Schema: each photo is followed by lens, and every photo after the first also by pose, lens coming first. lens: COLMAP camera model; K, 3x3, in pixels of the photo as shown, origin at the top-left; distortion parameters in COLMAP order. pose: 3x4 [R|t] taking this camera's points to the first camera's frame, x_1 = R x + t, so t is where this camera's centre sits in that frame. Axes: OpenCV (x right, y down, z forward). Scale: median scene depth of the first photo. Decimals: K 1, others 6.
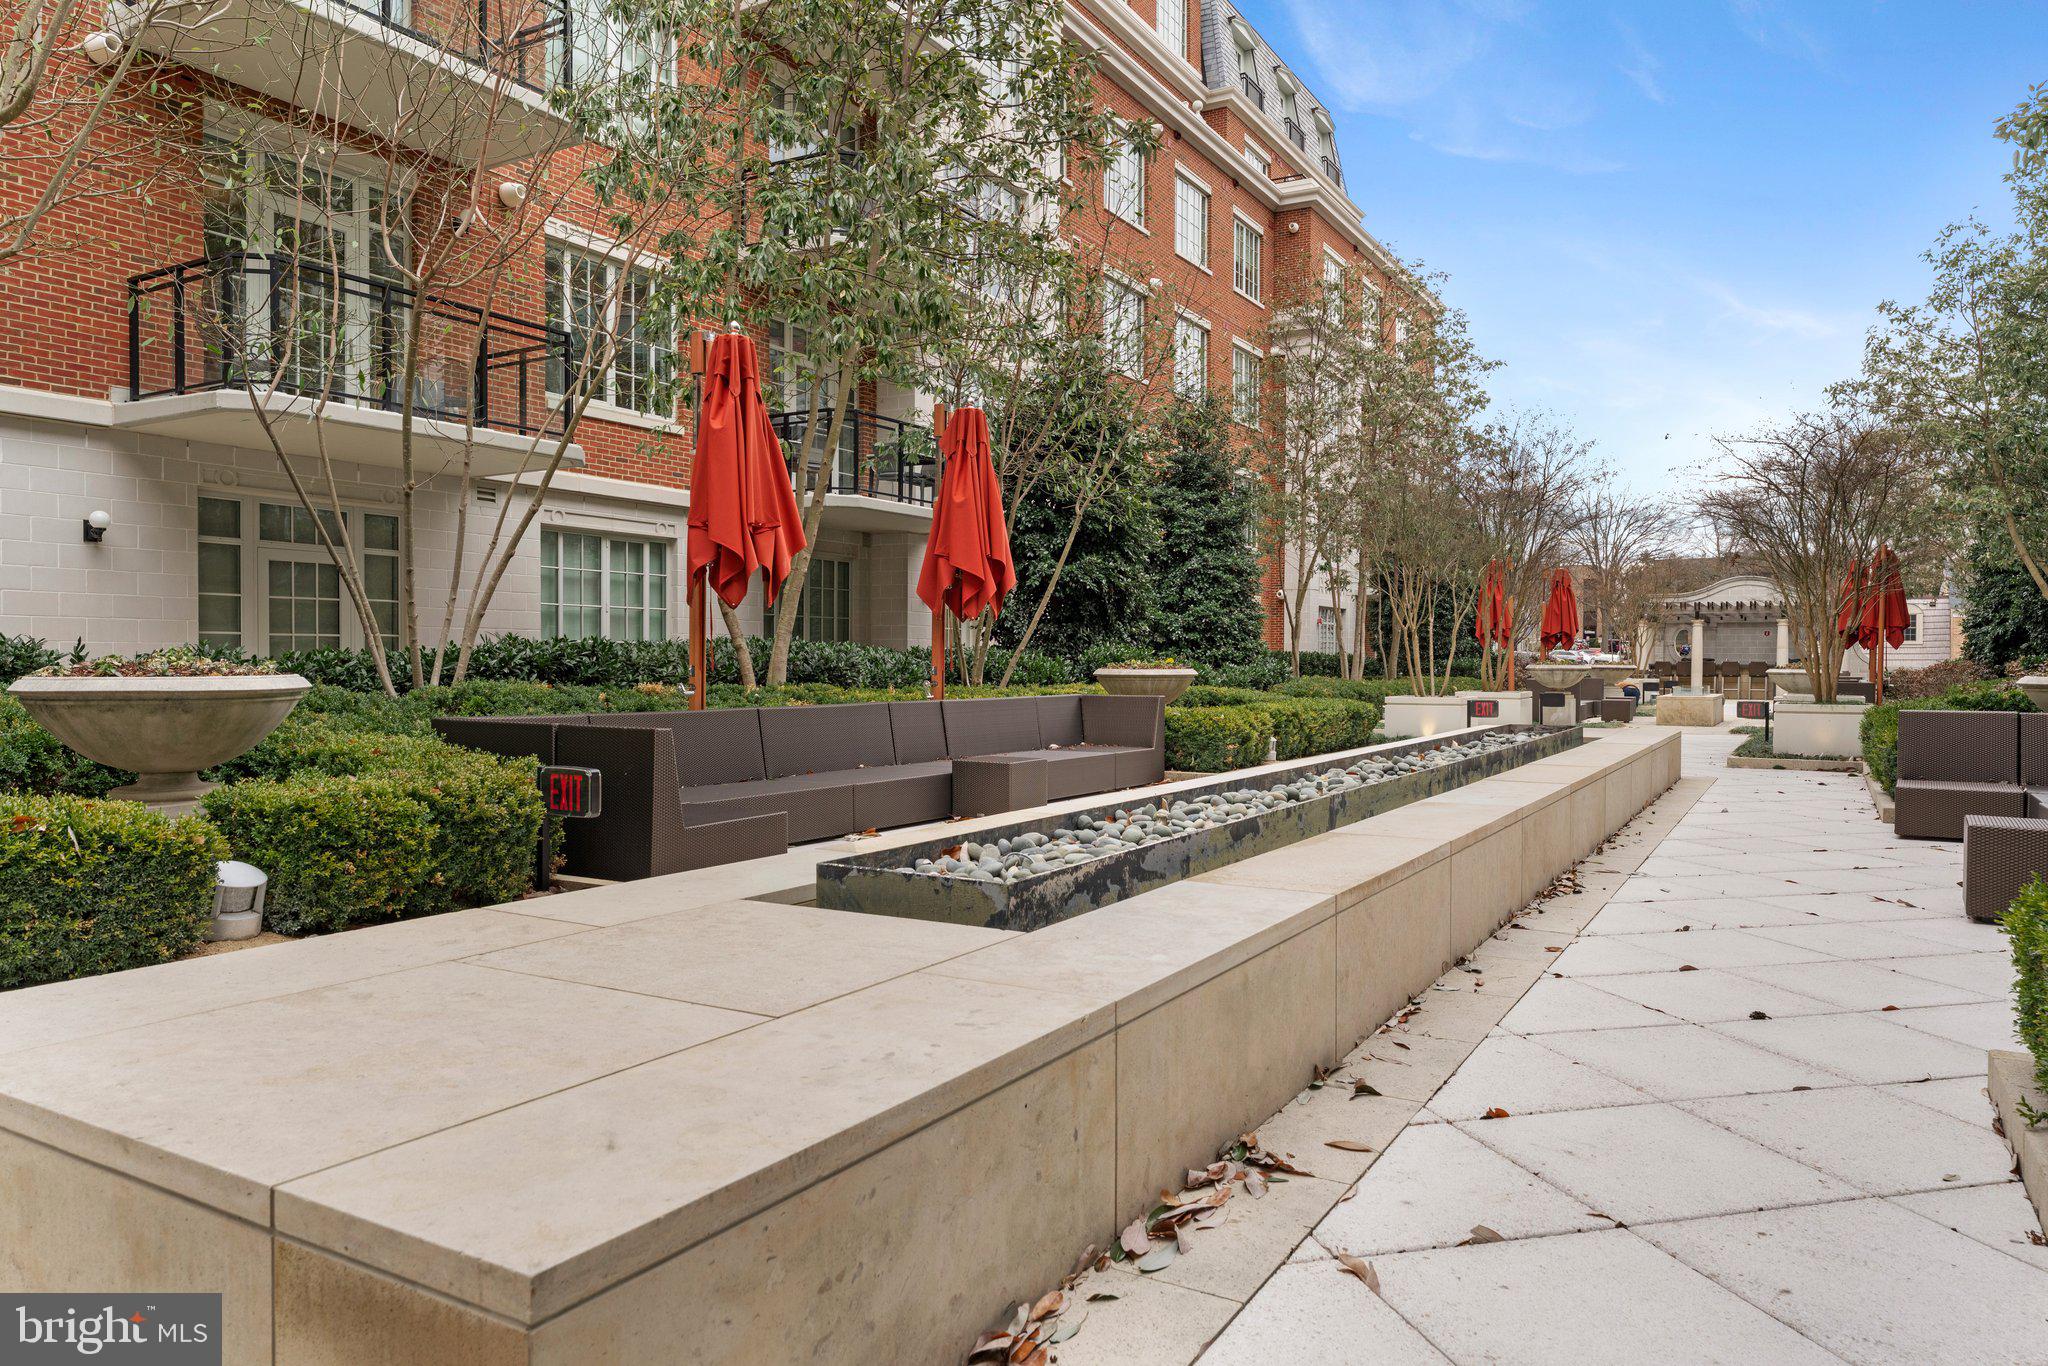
lens RADIAL K [[1388.0, 0, 1024.0], [0, 1388.0, 683.0], [0, 0, 1]] dist [-0.050562, -0.000341]
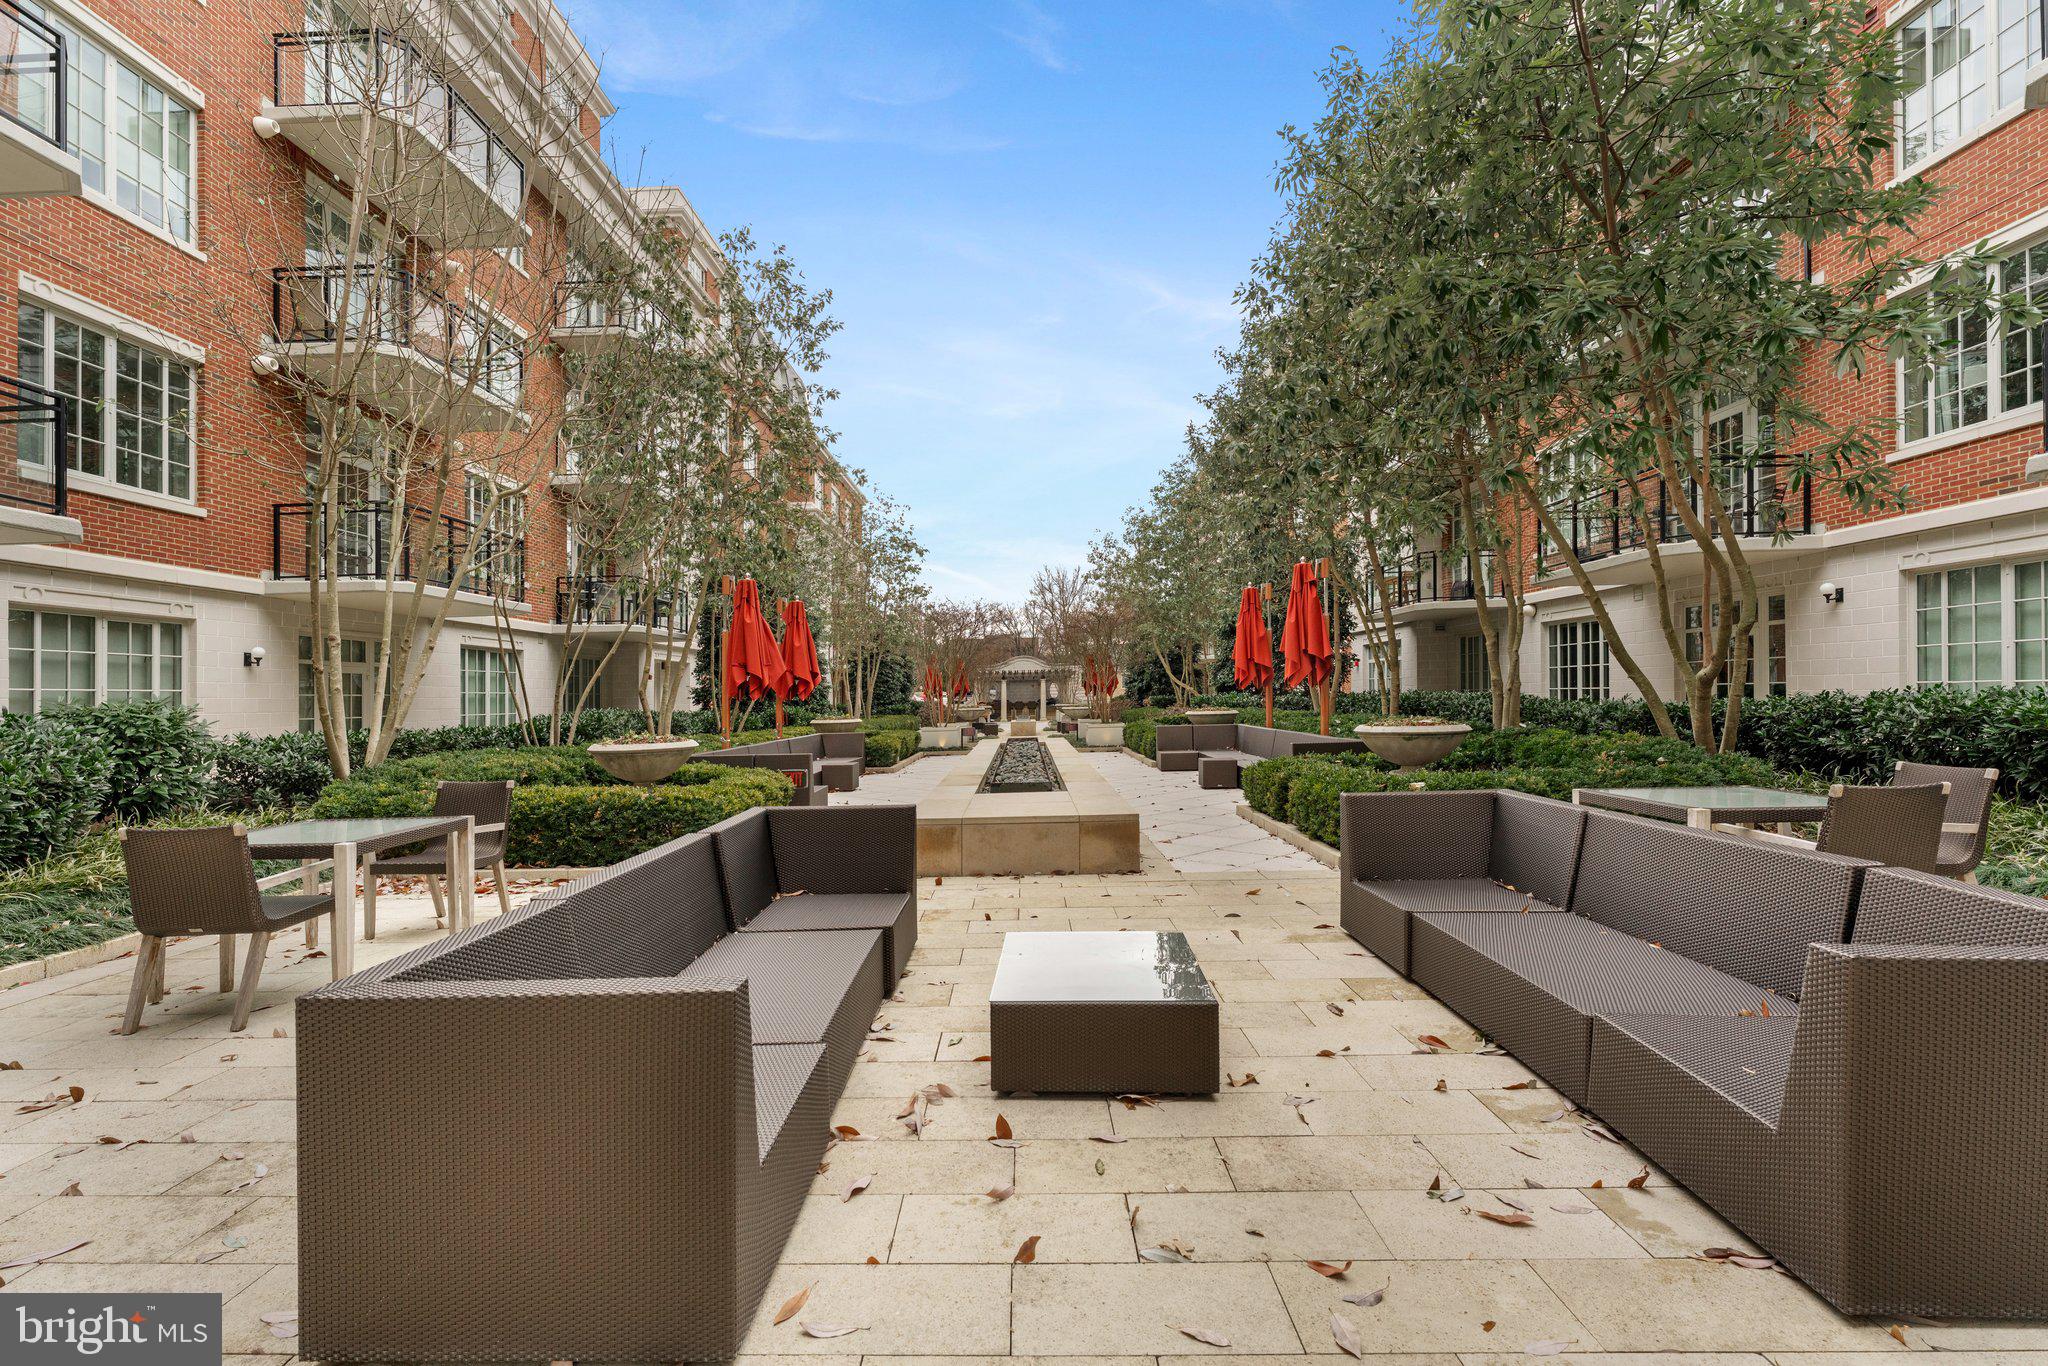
lens RADIAL K [[926.6, 0, 1024.0], [0, 926.6, 683.0], [0, 0, 1]] dist [0.249070, 0.000023]
pose [[0.871021, -0.002191, 0.491240, -0.283775], [0.017371, 0.999502, -0.026341, -0.019496], [-0.490938, 0.031477, 0.870626, -0.315111]]
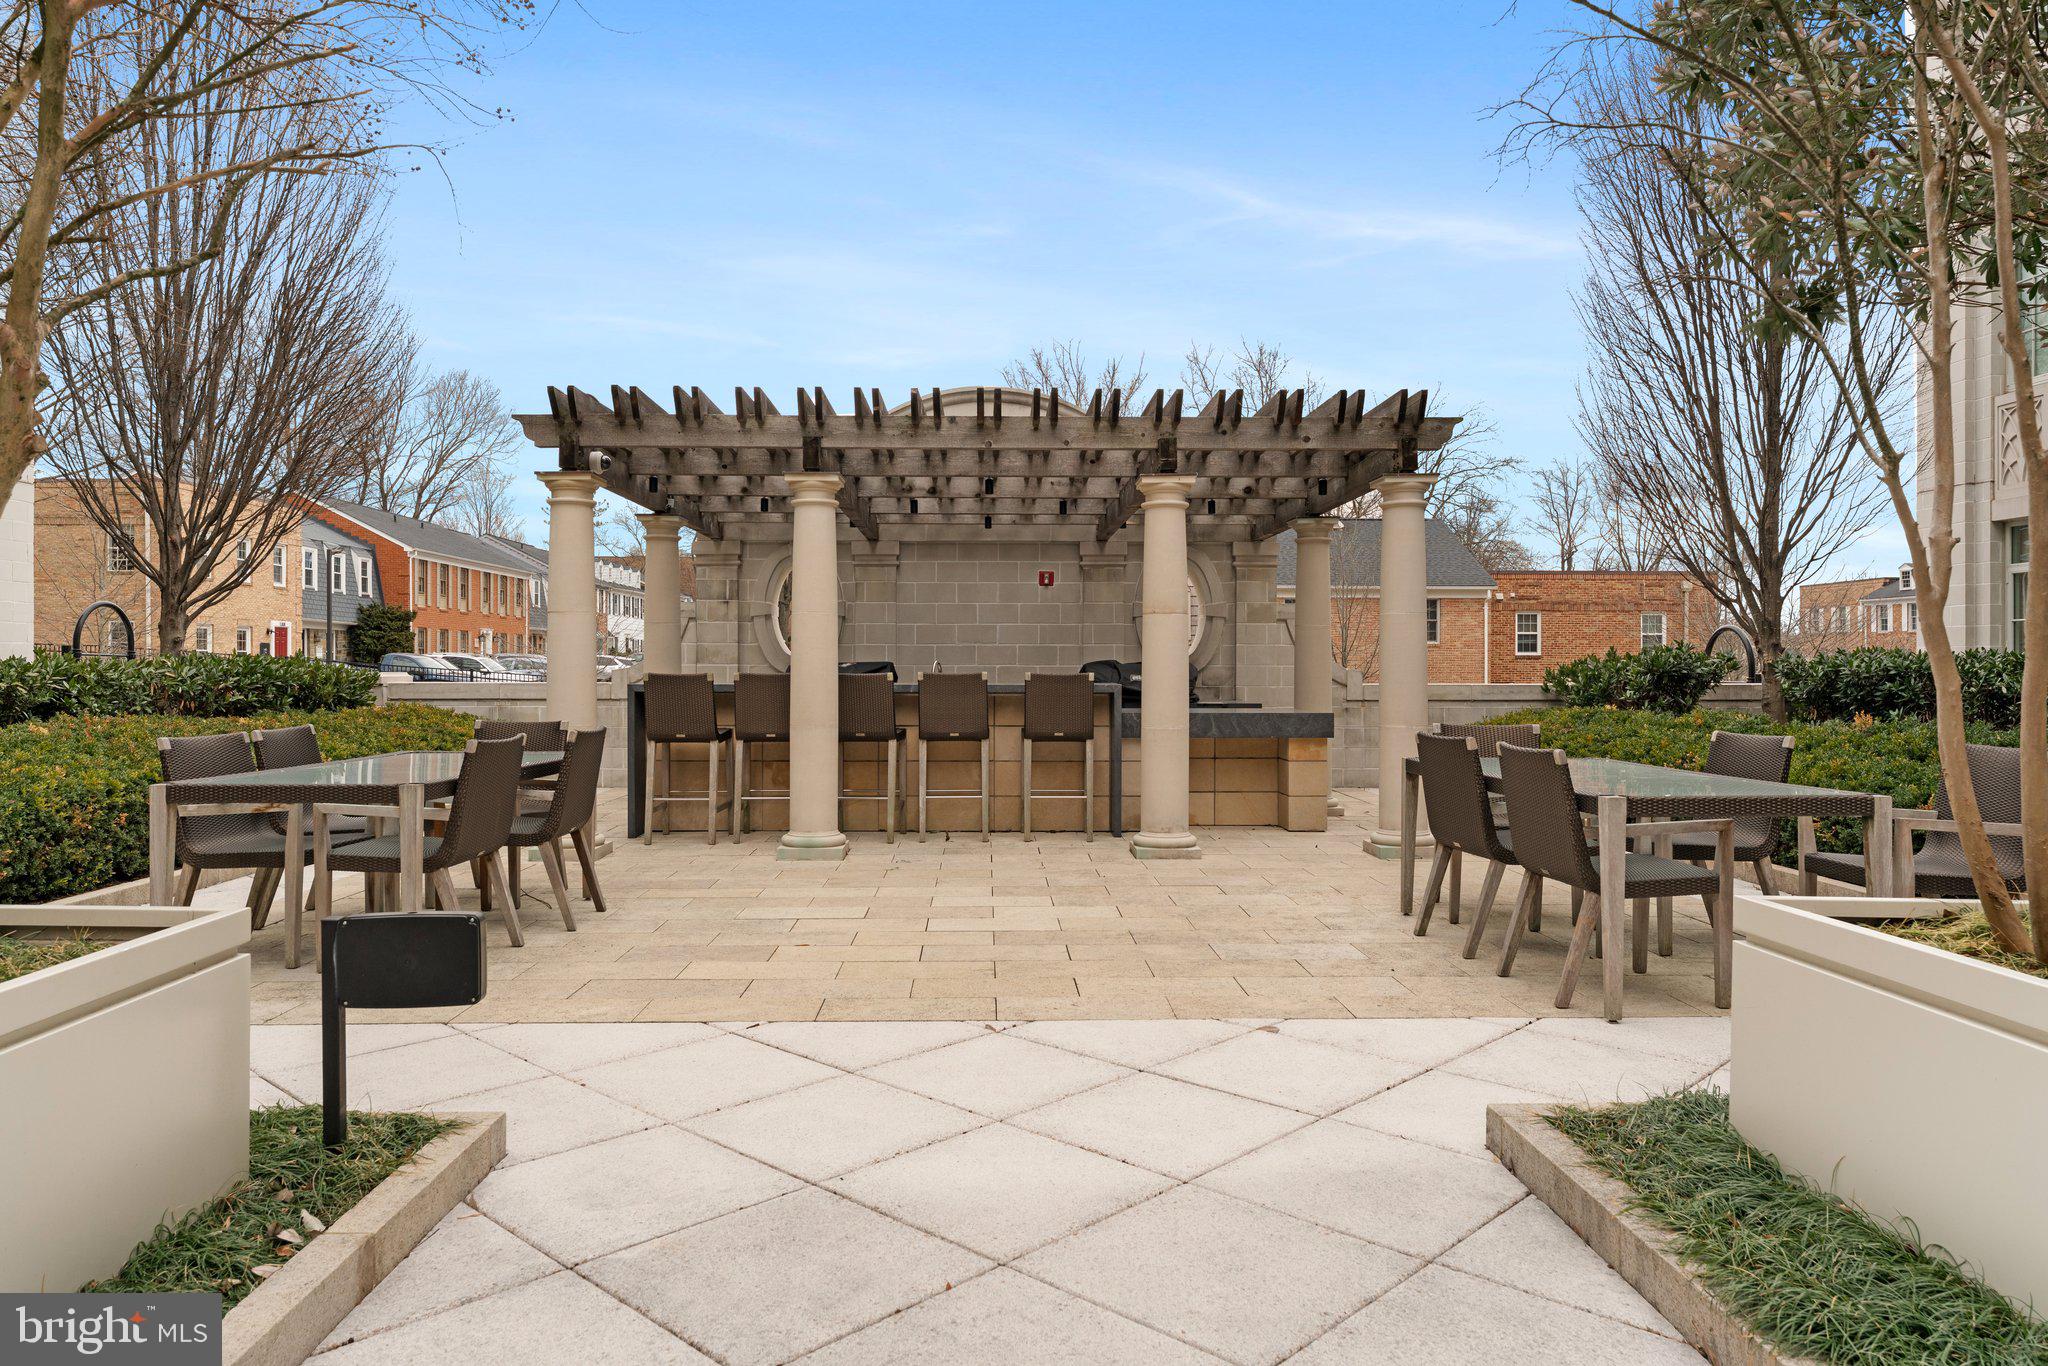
lens RADIAL K [[1388.0, 0, 1024.0], [0, 1388.0, 683.0], [0, 0, 1]] dist [-0.050562, -0.000341]
pose [[0.848082, -0.012920, 0.529708, 1.099591], [0.018004, 0.999828, -0.004438, -0.034719], [-0.529560, 0.013301, 0.848168, 2.175748]]
